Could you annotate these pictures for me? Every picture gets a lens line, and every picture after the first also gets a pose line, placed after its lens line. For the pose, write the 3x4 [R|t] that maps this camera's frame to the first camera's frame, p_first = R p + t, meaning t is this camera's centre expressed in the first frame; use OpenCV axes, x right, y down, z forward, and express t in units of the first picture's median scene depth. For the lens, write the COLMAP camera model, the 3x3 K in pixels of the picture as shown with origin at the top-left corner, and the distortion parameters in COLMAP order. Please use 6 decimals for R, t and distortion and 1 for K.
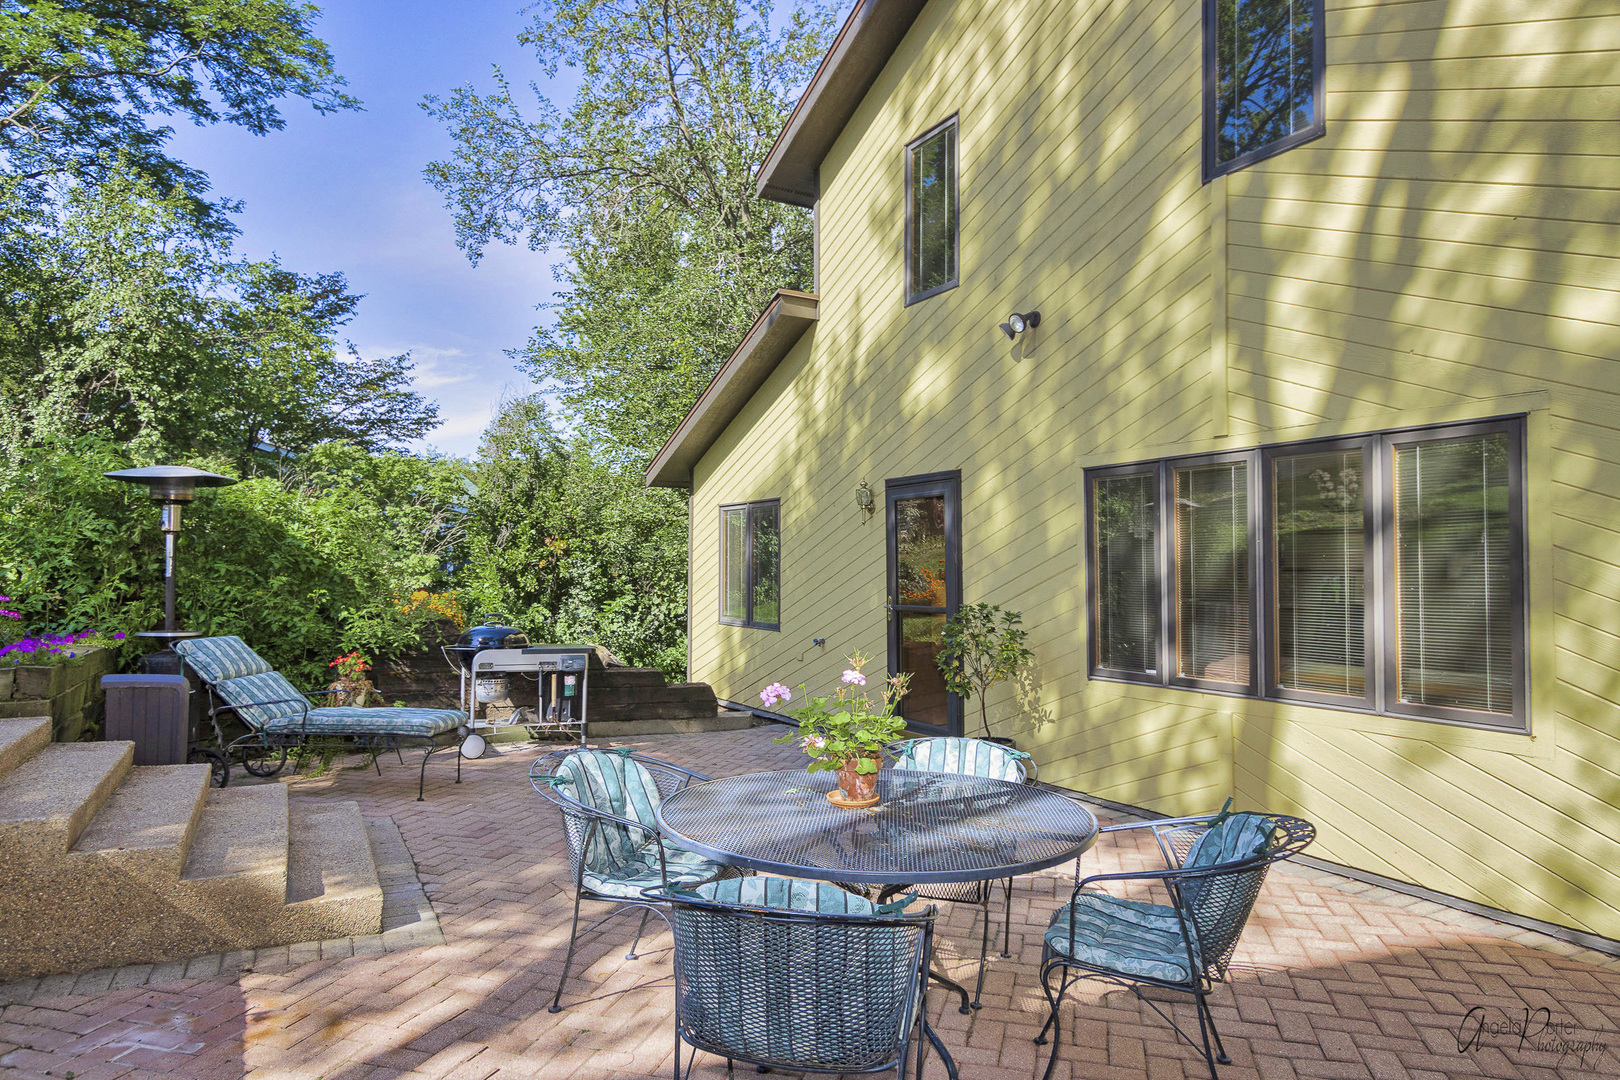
lens RADIAL K [[1012.1, 0, 811.6], [0, 1012.1, 556.7], [0, 0, 1]] dist [0.004120, 0.003216]
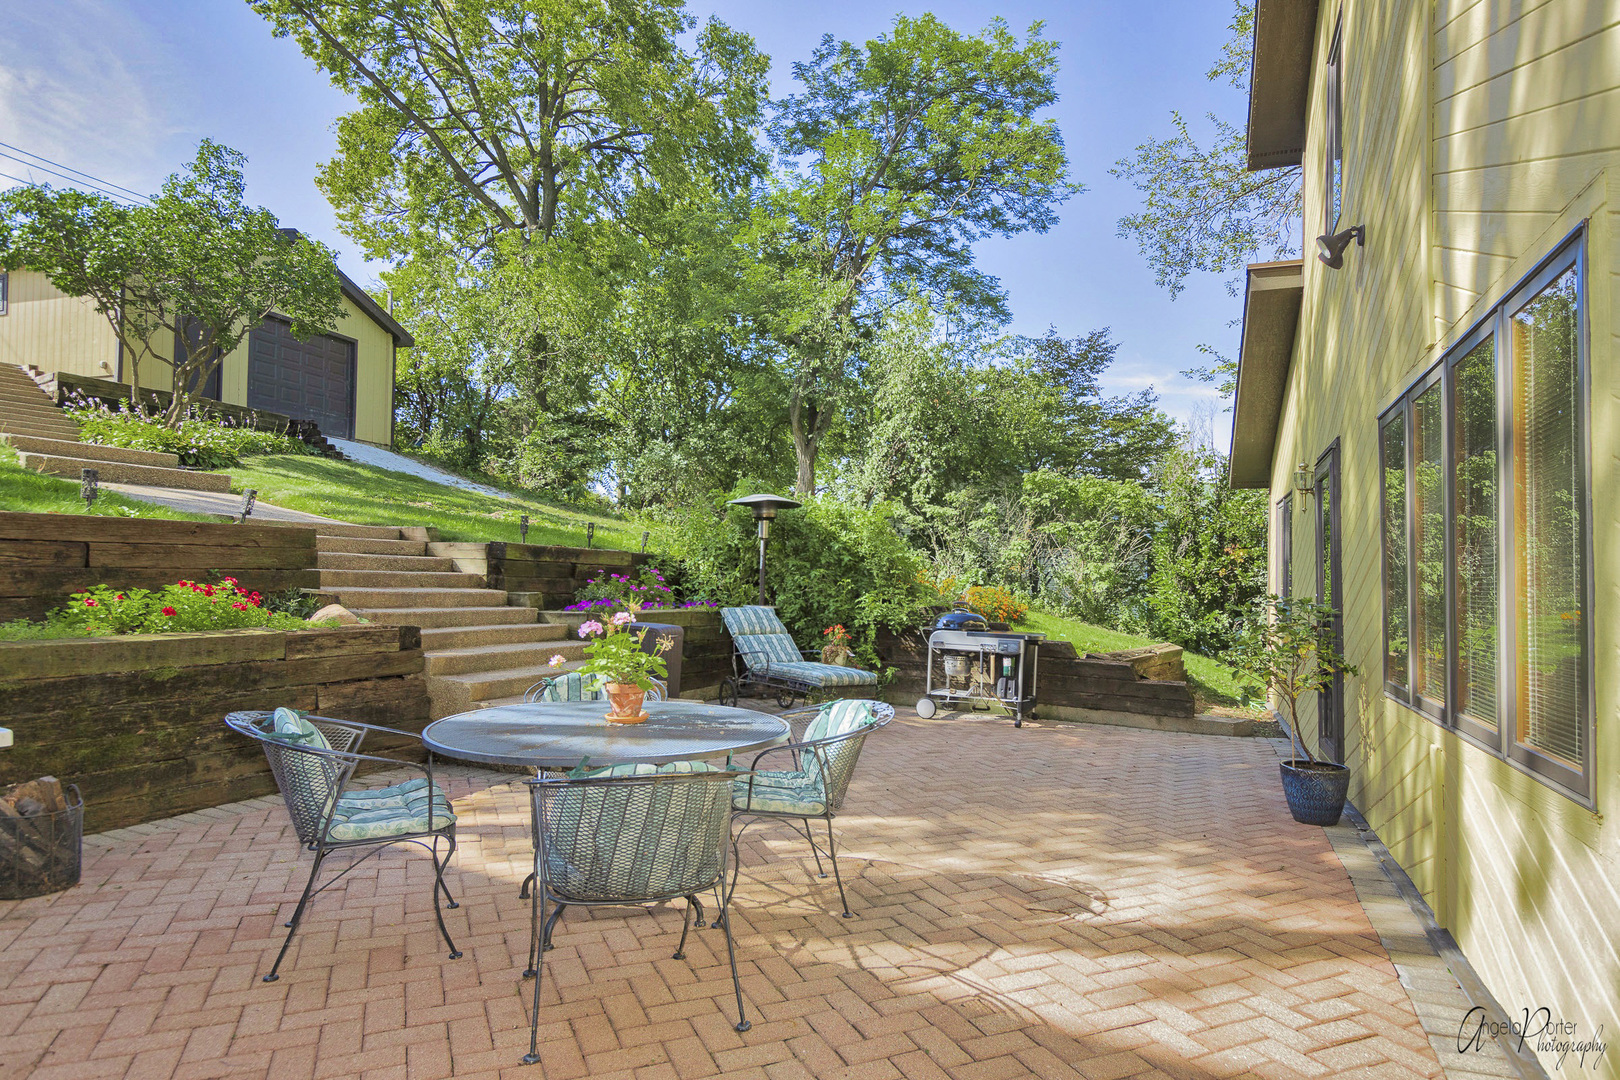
lens RADIAL K [[915.4, 0, 811.6], [0, 915.4, 556.6], [0, 0, 1]] dist [0.002753, -0.001649]
pose [[0.631153, -0.012295, -0.775561, 0.356707], [-0.004943, 0.999790, -0.019872, 0.022009], [0.775643, 0.016376, 0.630960, 0.158261]]
